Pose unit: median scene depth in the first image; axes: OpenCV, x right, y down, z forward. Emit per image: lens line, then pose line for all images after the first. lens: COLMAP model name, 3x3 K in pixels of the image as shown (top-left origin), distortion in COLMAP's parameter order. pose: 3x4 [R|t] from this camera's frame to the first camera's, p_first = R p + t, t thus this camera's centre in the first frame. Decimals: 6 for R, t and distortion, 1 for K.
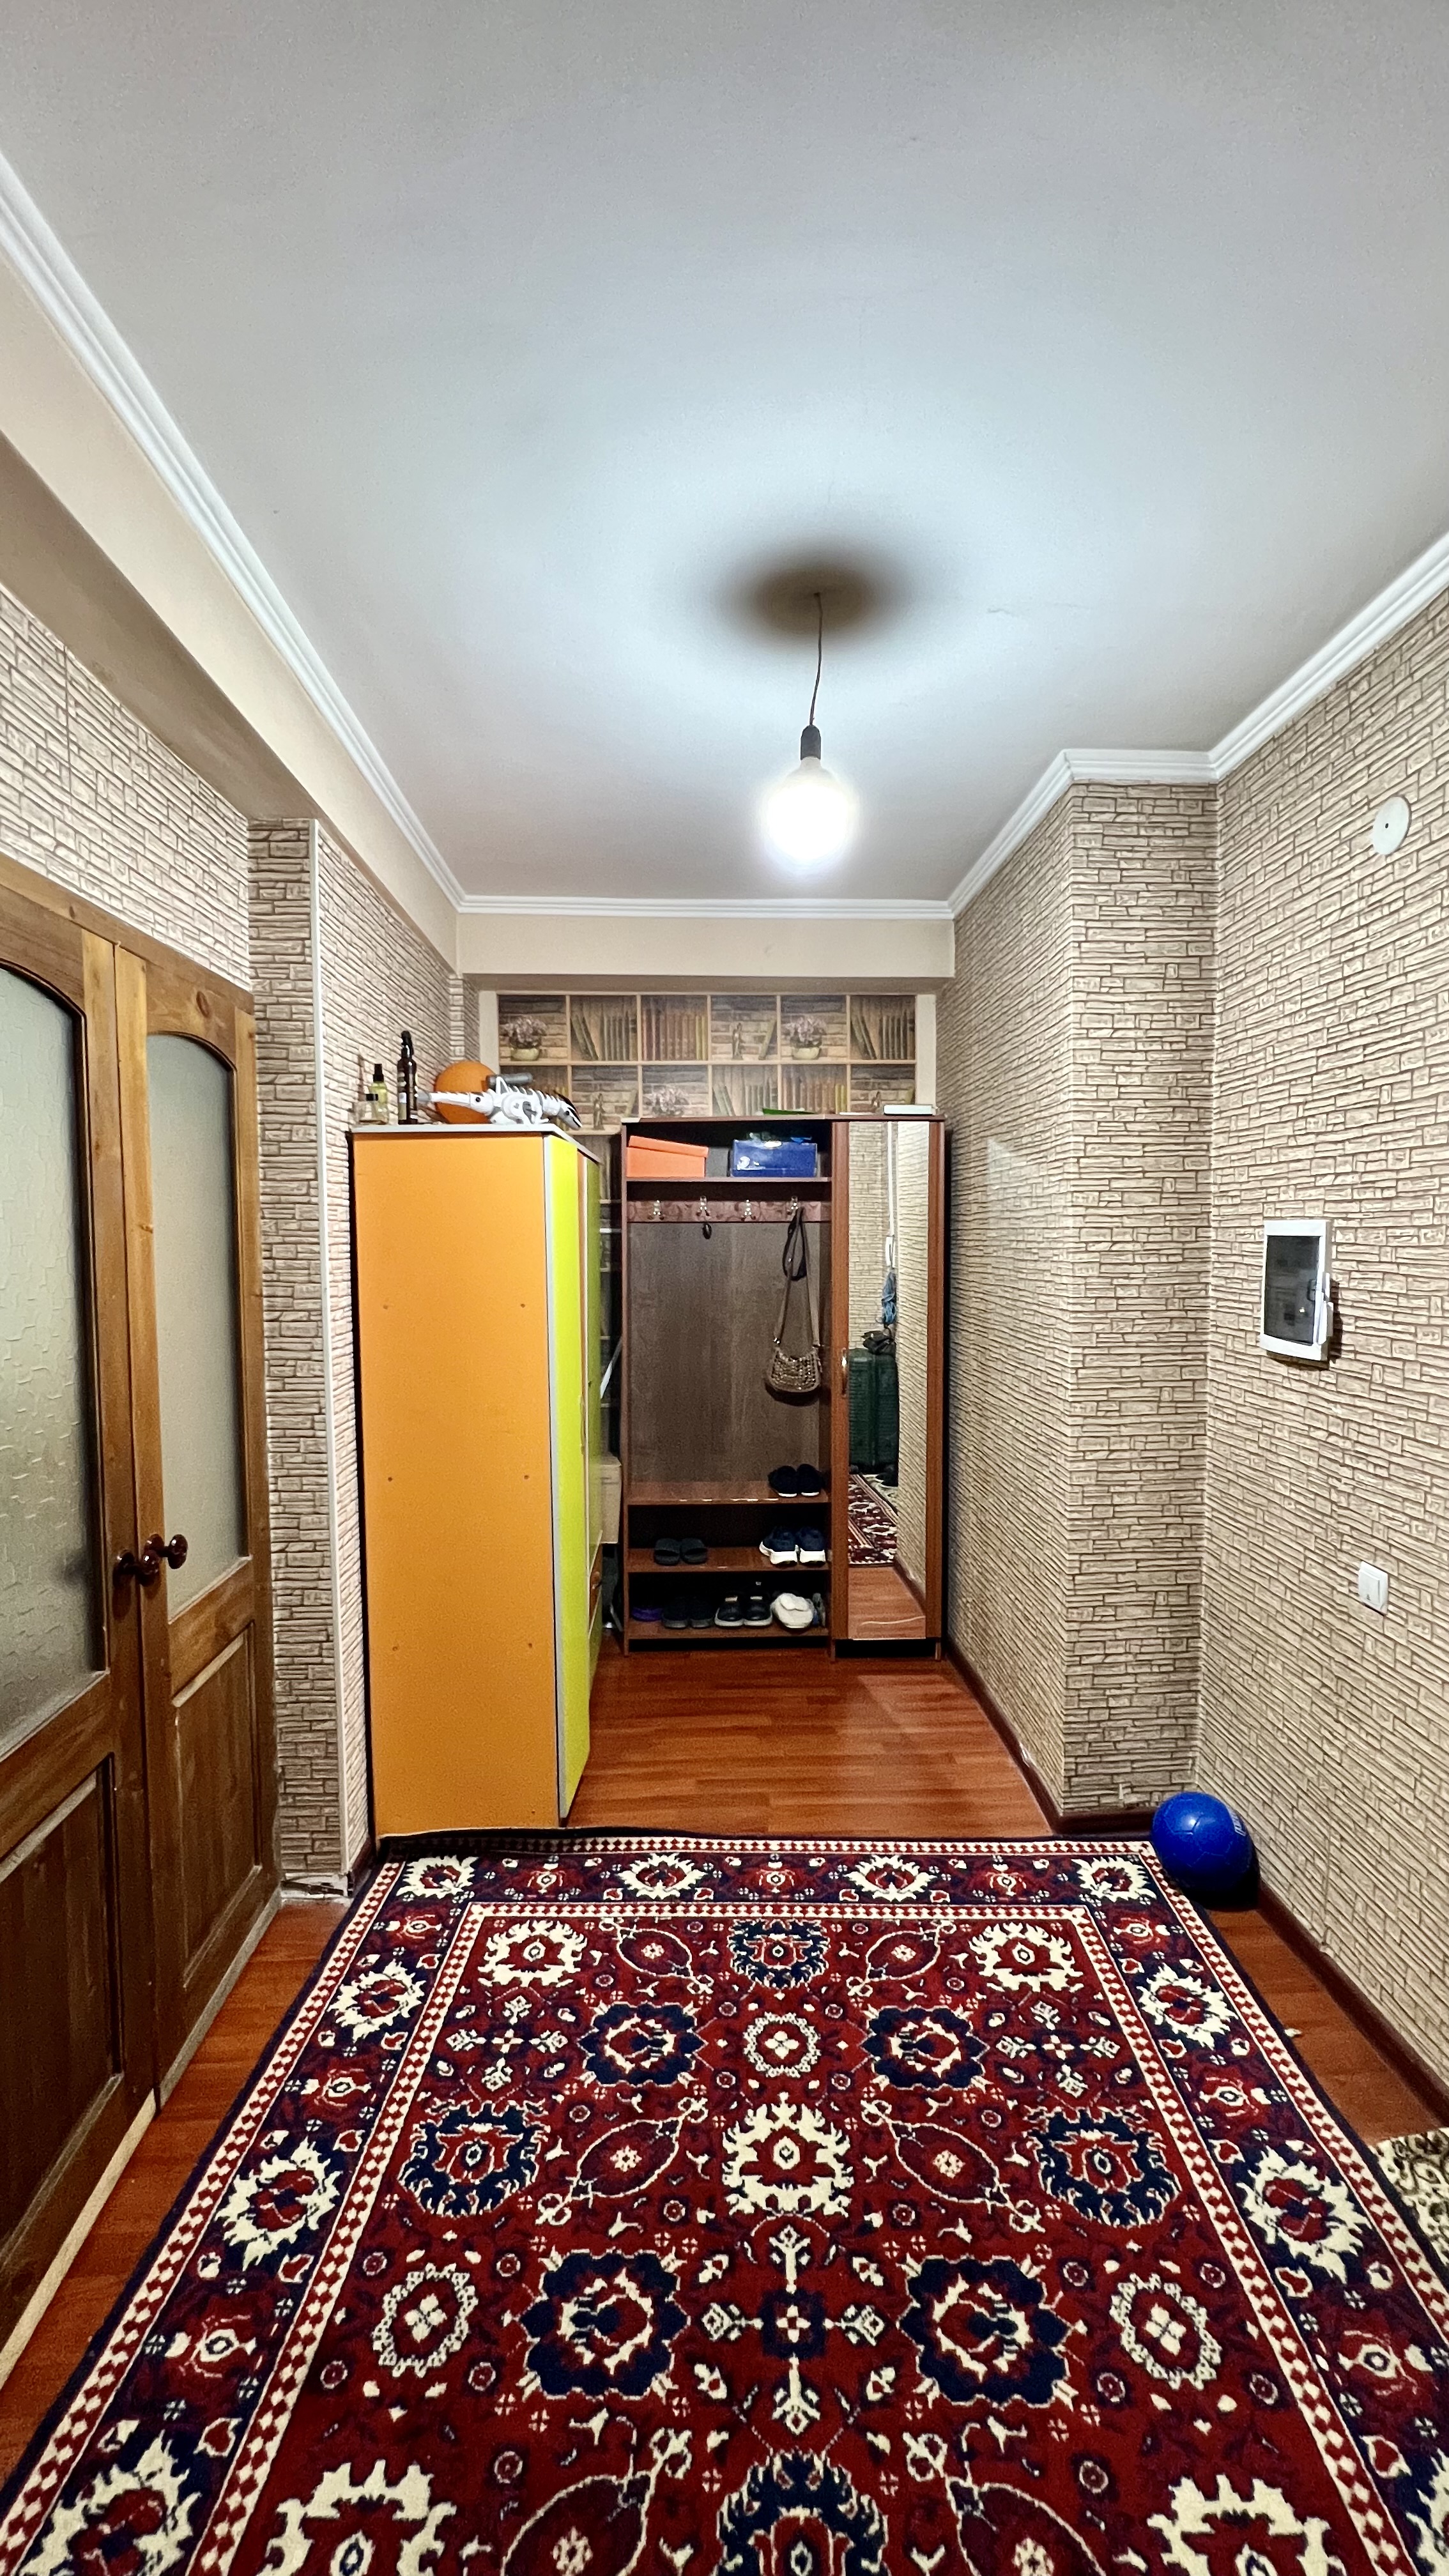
lens RADIAL K [[1017.8, 0, 721.8], [0, 1017.8, 1283.8], [0, 0, 1]] dist [-0.000969, -0.000409]
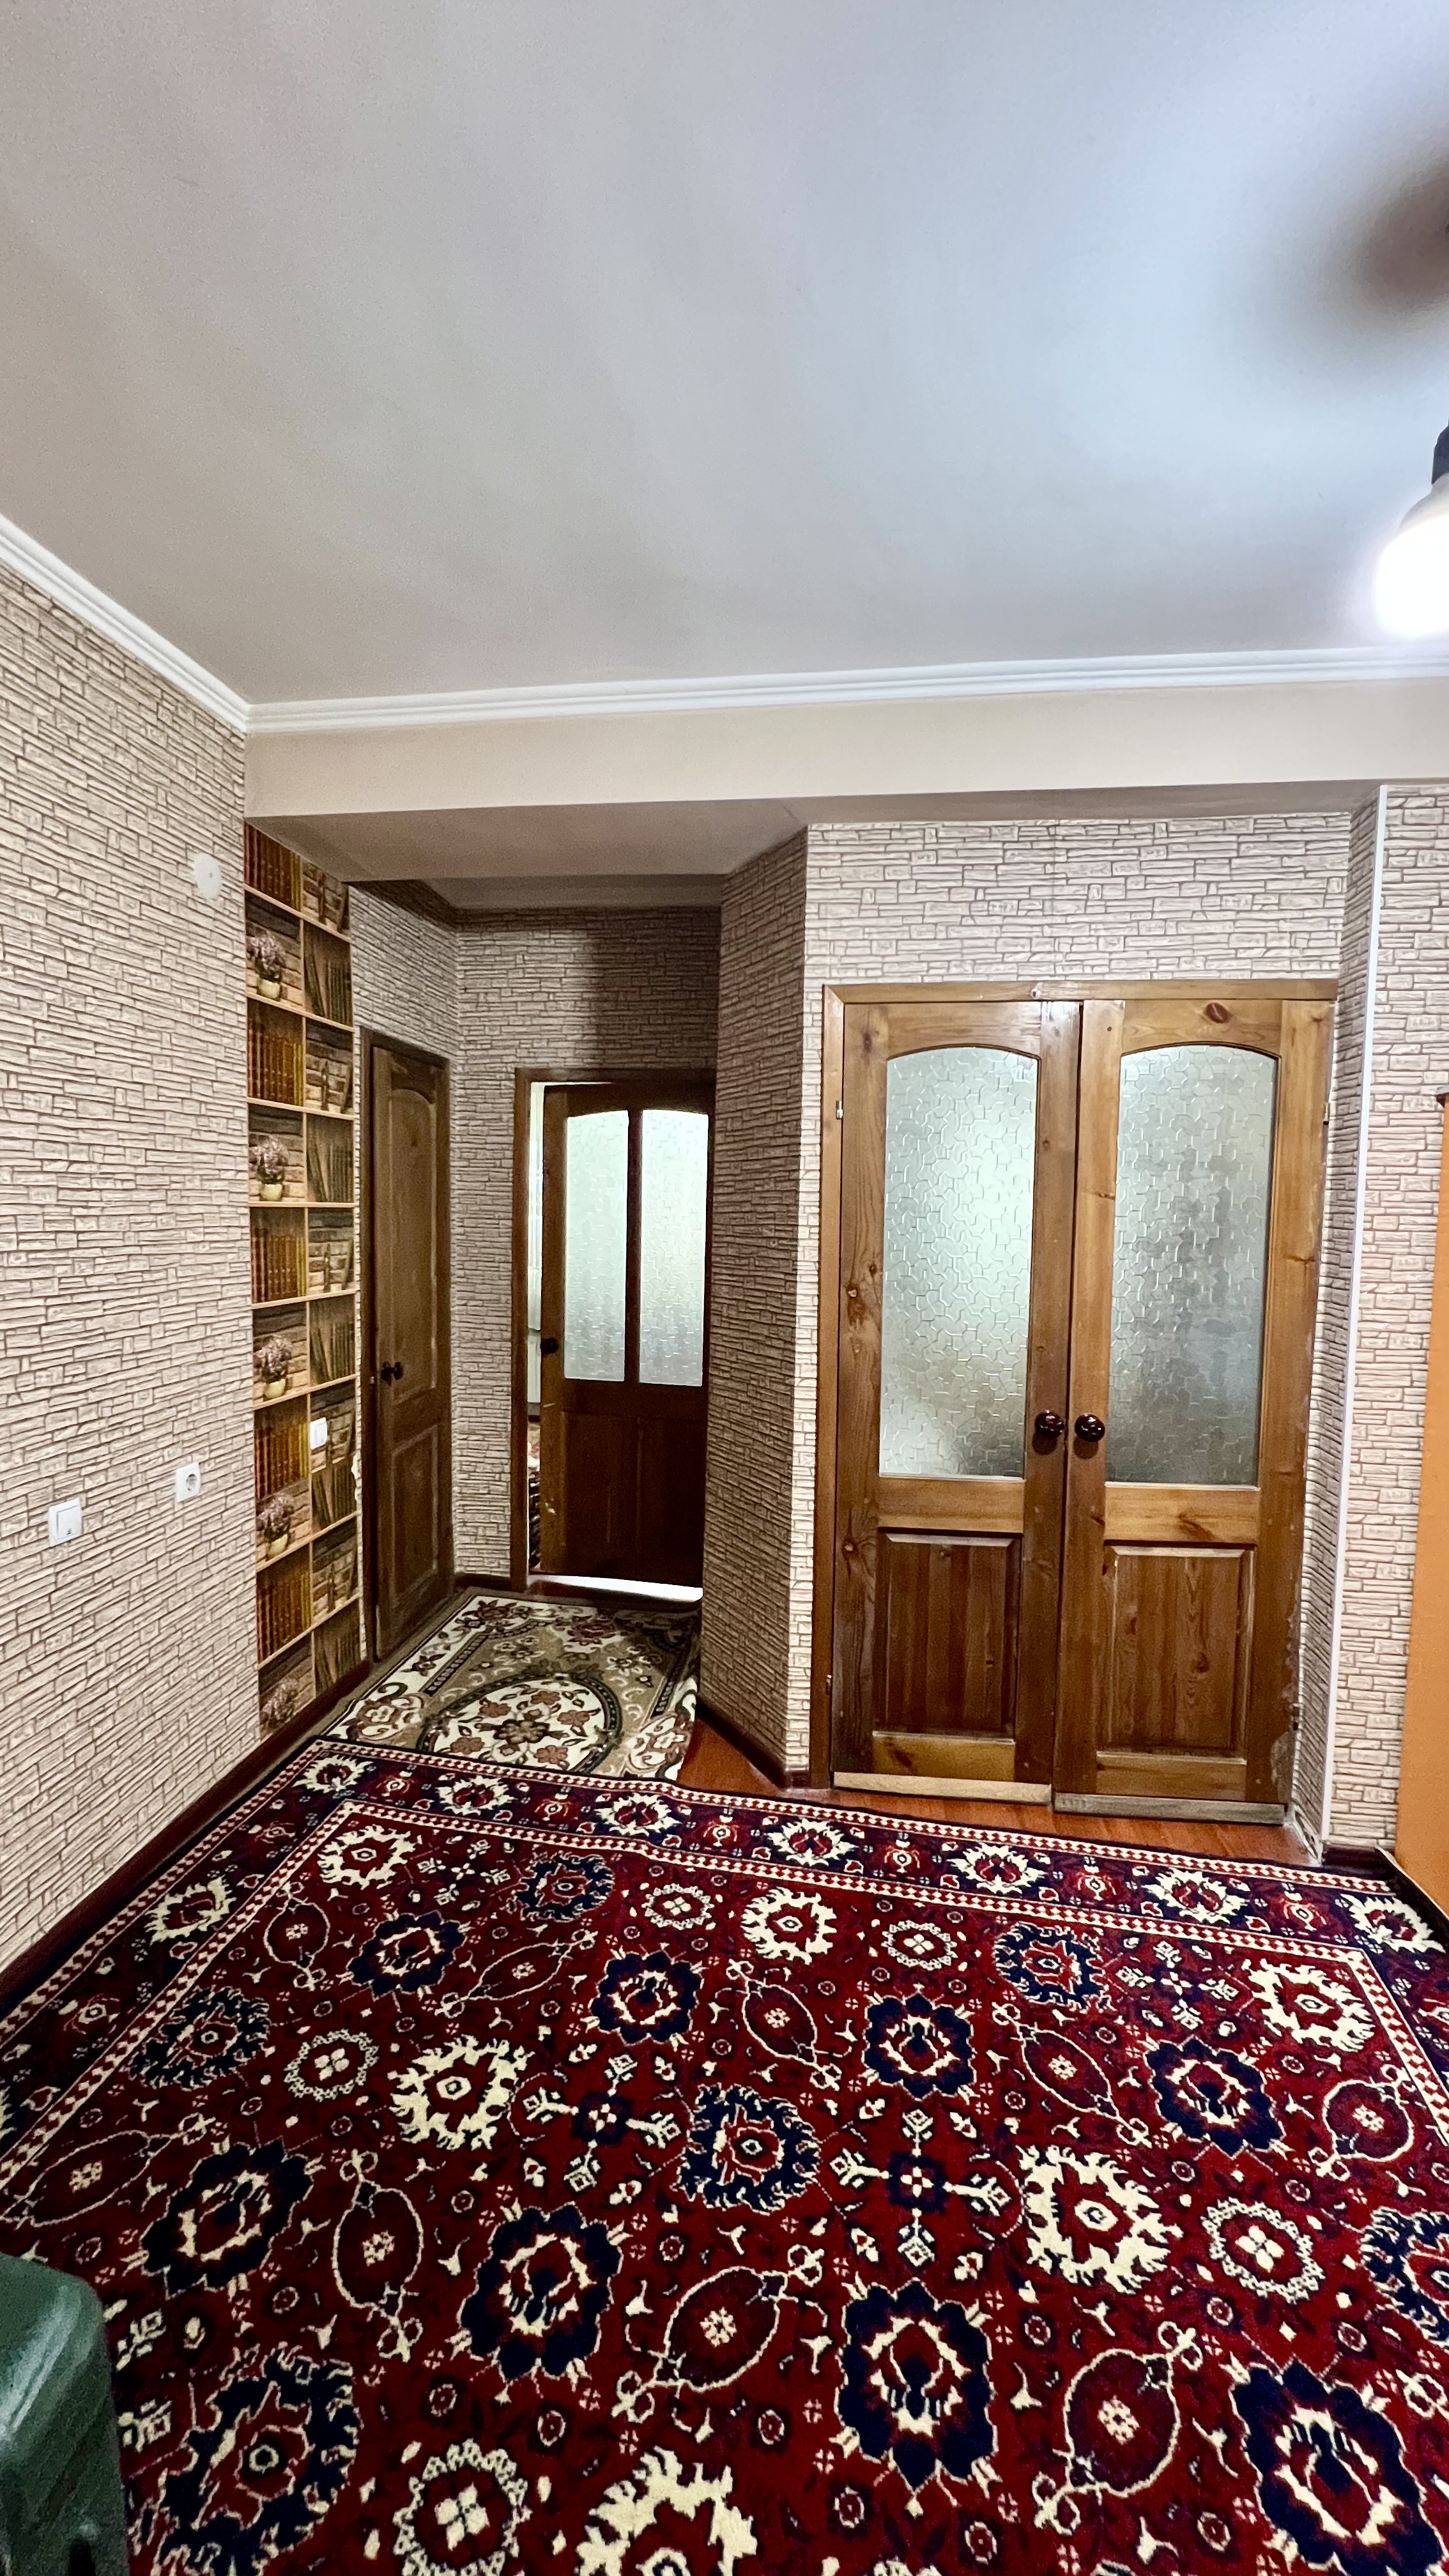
lens RADIAL K [[1017.8, 0, 734.1], [0, 1017.8, 1286.2], [0, 0, 1]] dist [-0.000969, -0.000409]
pose [[-0.168804, 0.072543, -0.982976, 1.017858], [-0.064726, 0.994319, 0.084495, -0.016812], [0.983522, 0.077887, -0.163150, 0.832592]]
